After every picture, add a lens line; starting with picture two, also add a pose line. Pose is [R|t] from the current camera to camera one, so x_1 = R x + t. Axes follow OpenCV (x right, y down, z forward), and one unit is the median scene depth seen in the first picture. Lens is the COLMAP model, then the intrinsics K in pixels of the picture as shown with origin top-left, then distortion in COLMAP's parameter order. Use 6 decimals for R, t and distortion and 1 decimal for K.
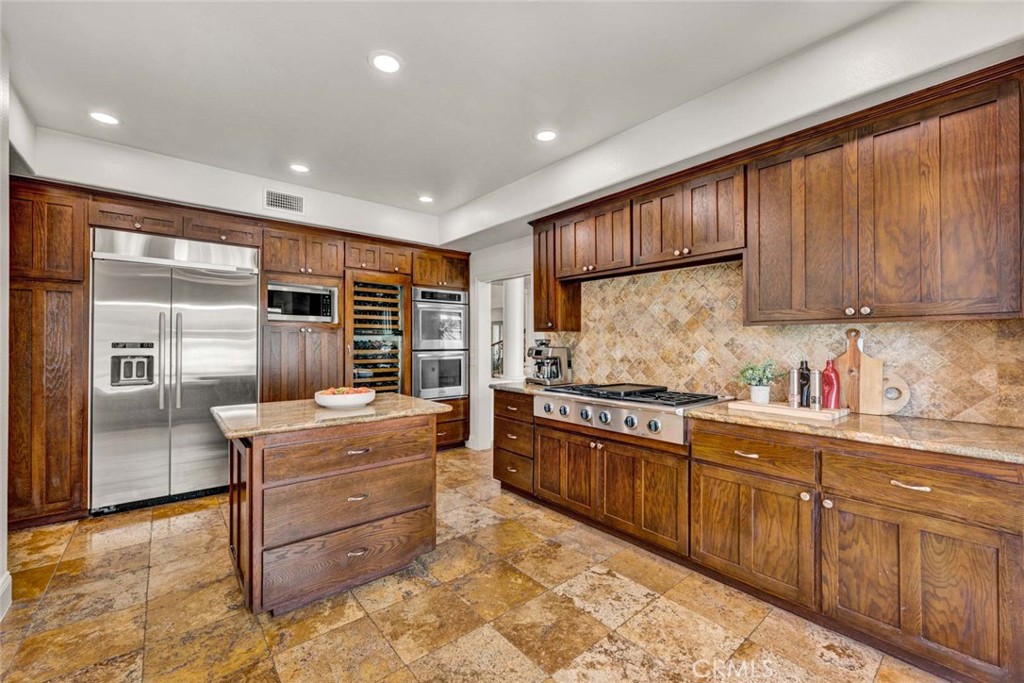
lens RADIAL K [[418.2, 0, 512.9], [0, 418.2, 342.0], [0, 0, 1]] dist [-0.001422, -0.000088]
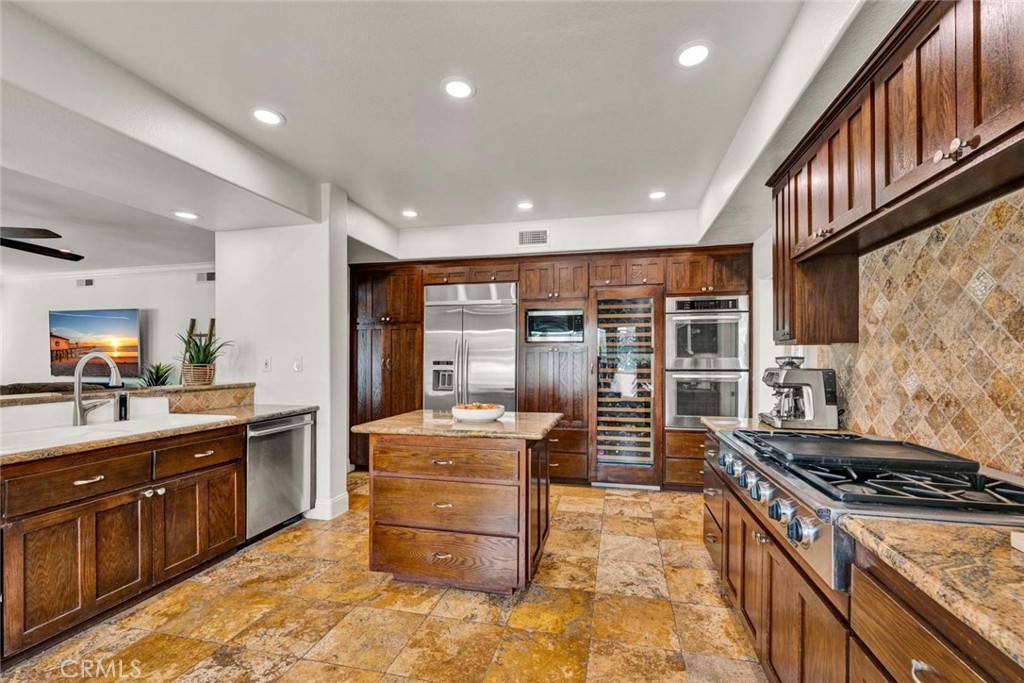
lens RADIAL K [[418.2, 0, 521.3], [0, 418.2, 359.6], [0, 0, 1]] dist [-0.001422, -0.000088]
pose [[0.606755, -0.001688, -0.794887, 0.384540], [0.001427, 0.999998, -0.001035, -0.001586], [0.794888, -0.000506, 0.606757, 0.316309]]
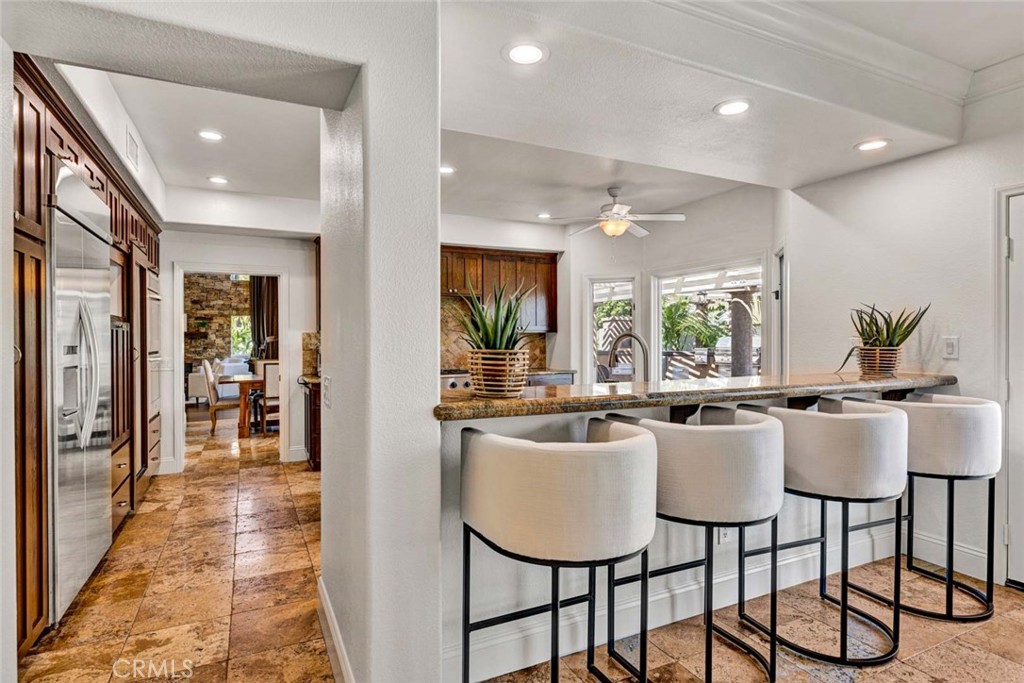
lens RADIAL K [[543.2, 0, 512.8], [0, 543.2, 340.0], [0, 0, 1]] dist [0.002194, 0.000217]
pose [[0.228265, -0.004854, 0.973587, -1.492835], [-0.000197, 0.999987, 0.005032, -0.011262], [-0.973599, -0.001340, 0.228262, 0.166622]]
